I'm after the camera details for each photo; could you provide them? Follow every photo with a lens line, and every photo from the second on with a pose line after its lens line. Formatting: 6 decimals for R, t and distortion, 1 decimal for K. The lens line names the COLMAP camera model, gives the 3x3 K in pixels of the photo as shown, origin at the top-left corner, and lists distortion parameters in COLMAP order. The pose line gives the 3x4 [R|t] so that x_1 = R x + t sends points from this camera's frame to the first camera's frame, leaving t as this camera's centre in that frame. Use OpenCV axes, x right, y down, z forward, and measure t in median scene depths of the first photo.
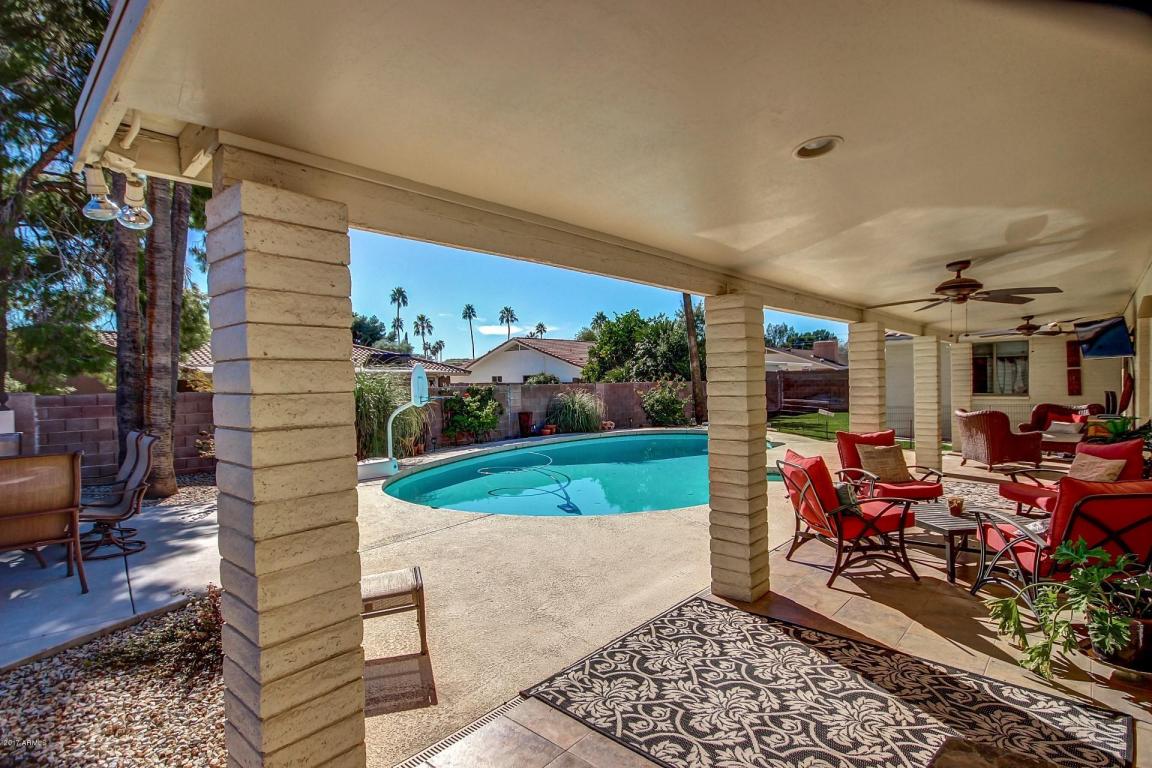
lens RADIAL K [[584.3, 0, 576.0], [0, 584.3, 384.0], [0, 0, 1]] dist [0.014703, 0.000080]
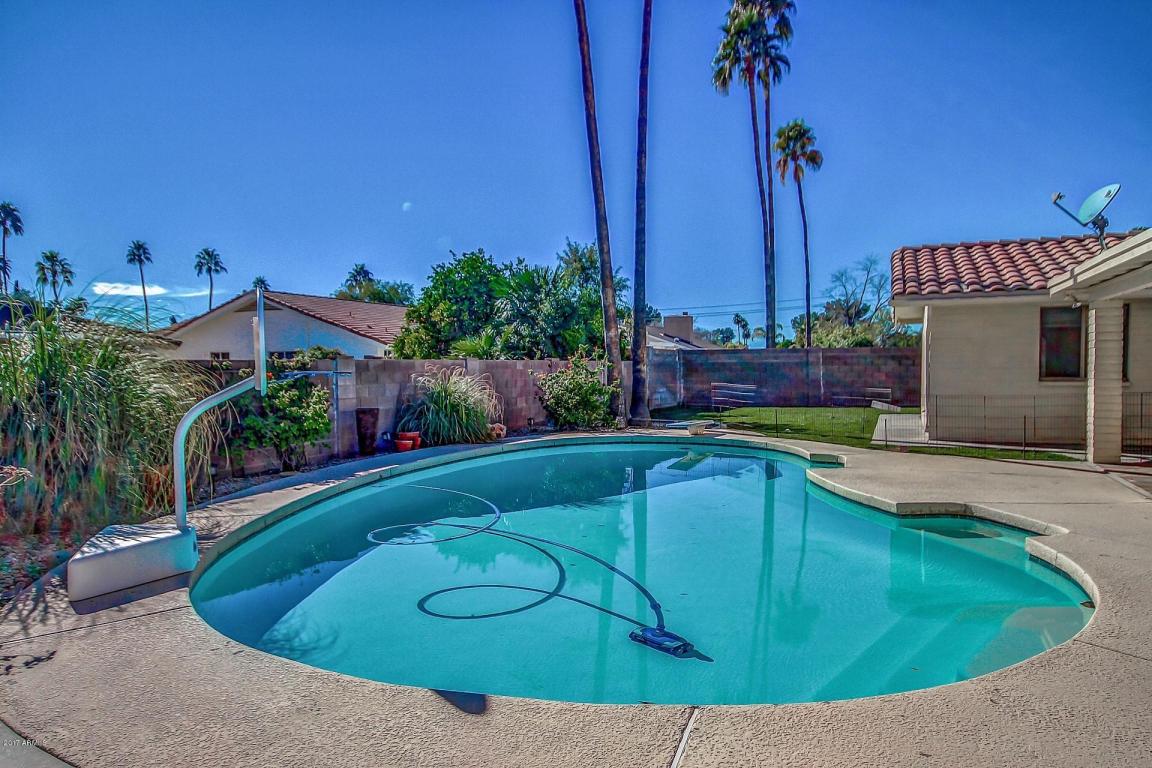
lens RADIAL K [[781.0, 0, 576.0], [0, 781.0, 384.0], [0, 0, 1]] dist [0.038714, 0.002279]
pose [[0.943161, 0.004011, 0.332313, -0.144910], [-0.009109, 0.999864, 0.013784, 0.012924], [-0.332212, -0.016027, 0.943069, 0.246493]]
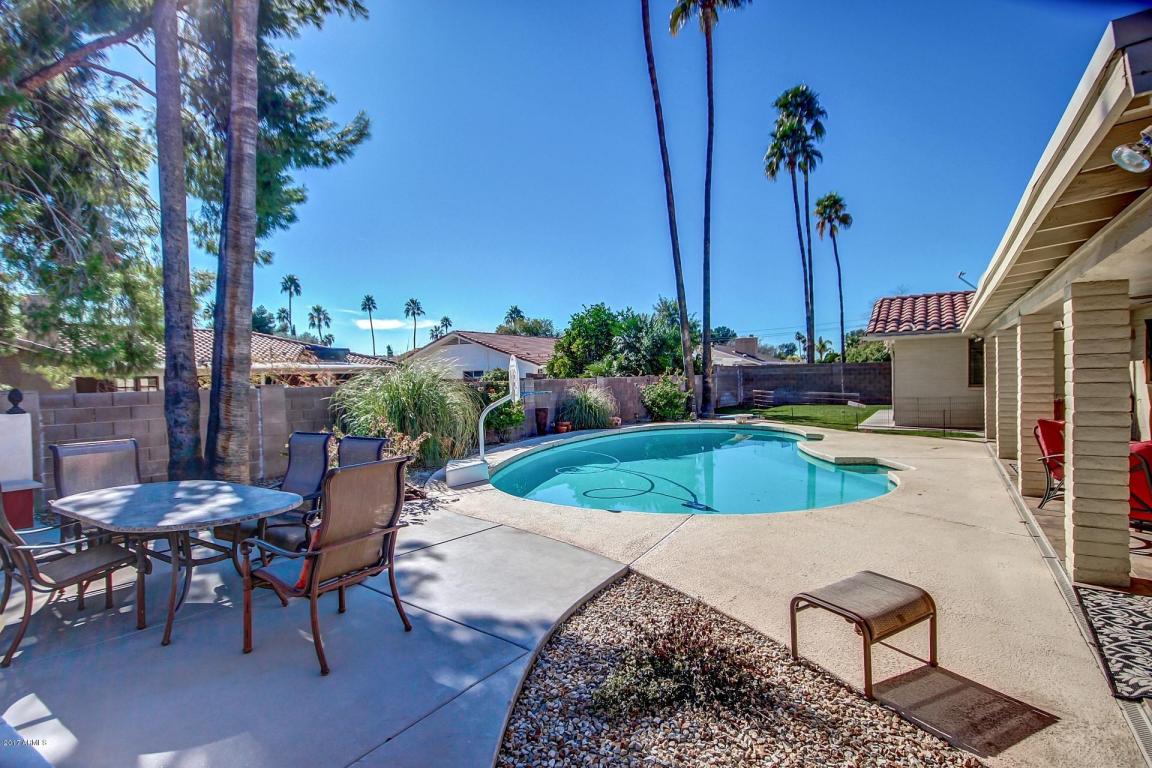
lens RADIAL K [[597.5, 0, 581.4], [0, 597.5, 386.2], [0, 0, 1]] dist [0.013215, -0.000606]
pose [[0.982453, -0.007901, 0.186341, -0.202030], [0.006149, 0.999931, 0.009980, 0.002781], [-0.186407, -0.008659, 0.982434, 0.038783]]
